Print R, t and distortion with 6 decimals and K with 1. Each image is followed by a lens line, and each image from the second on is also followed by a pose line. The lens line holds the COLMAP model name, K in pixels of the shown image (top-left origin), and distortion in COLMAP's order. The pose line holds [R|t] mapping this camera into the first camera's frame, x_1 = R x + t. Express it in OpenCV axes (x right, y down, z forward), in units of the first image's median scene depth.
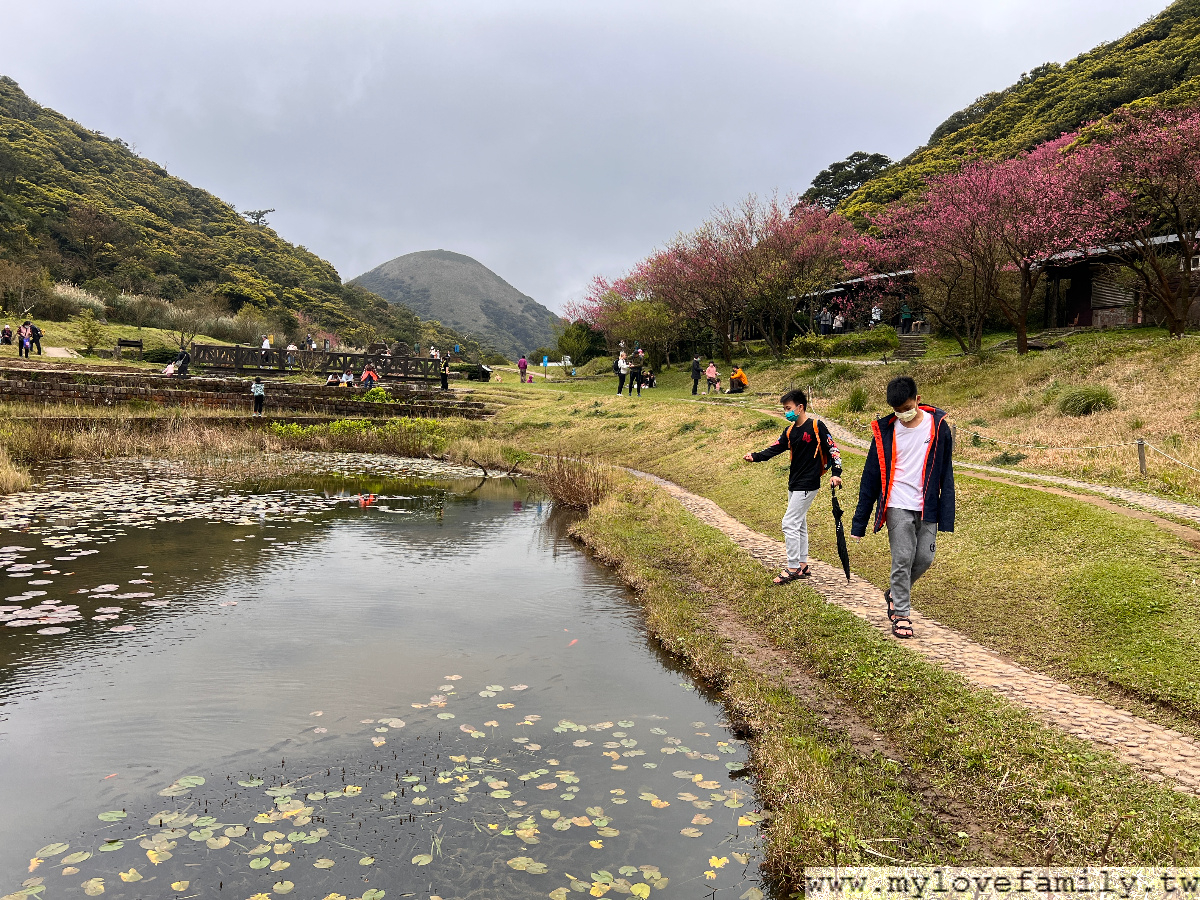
lens RADIAL K [[907.3, 0, 602.0], [0, 907.3, 457.0], [0, 0, 1]] dist [-0.002285, 0.001910]
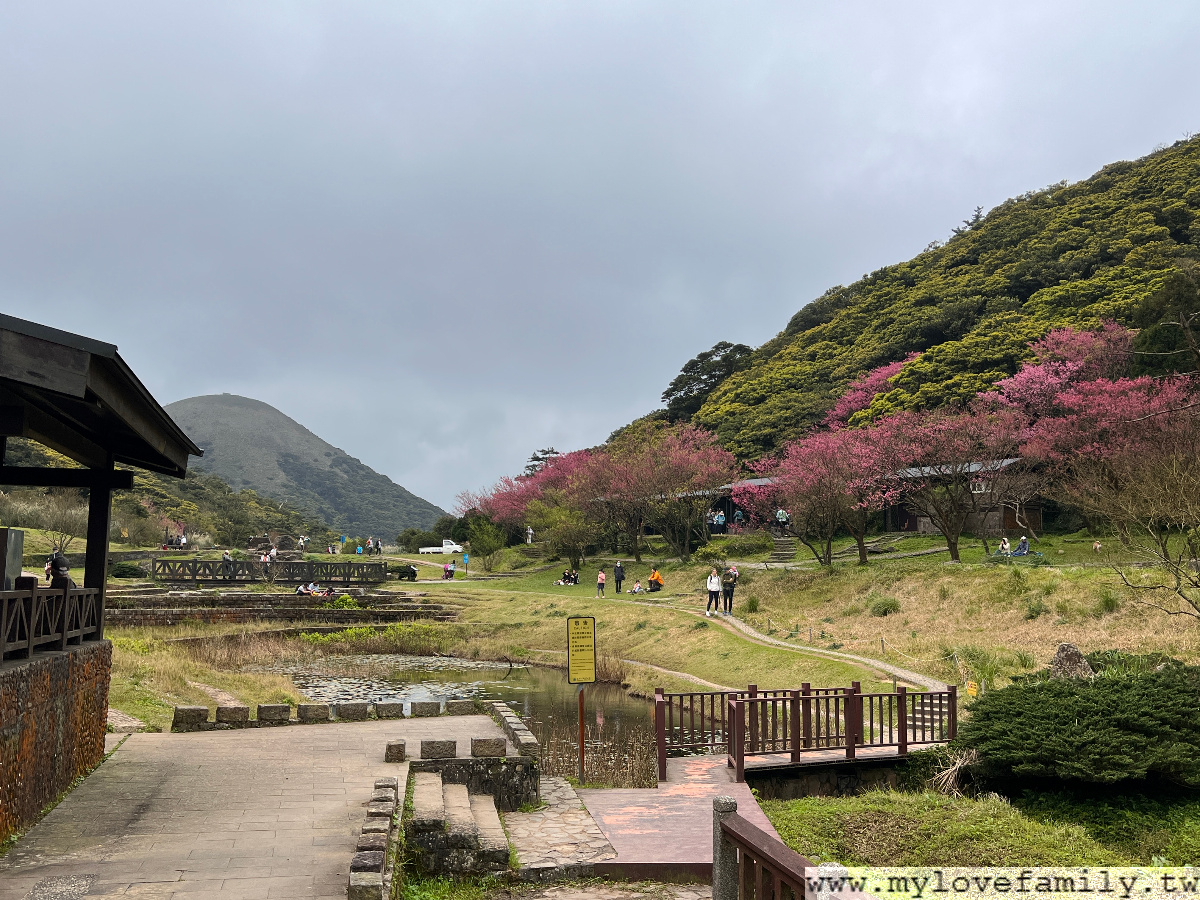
lens RADIAL K [[1078.2, 0, 594.5], [0, 1078.2, 449.2], [0, 0, 1]] dist [0.104325, -0.007394]
pose [[0.987878, -0.016016, 0.154403, -0.116472], [0.042022, 0.985117, -0.166671, -0.012348], [-0.149436, 0.171138, 0.973848, -0.348535]]
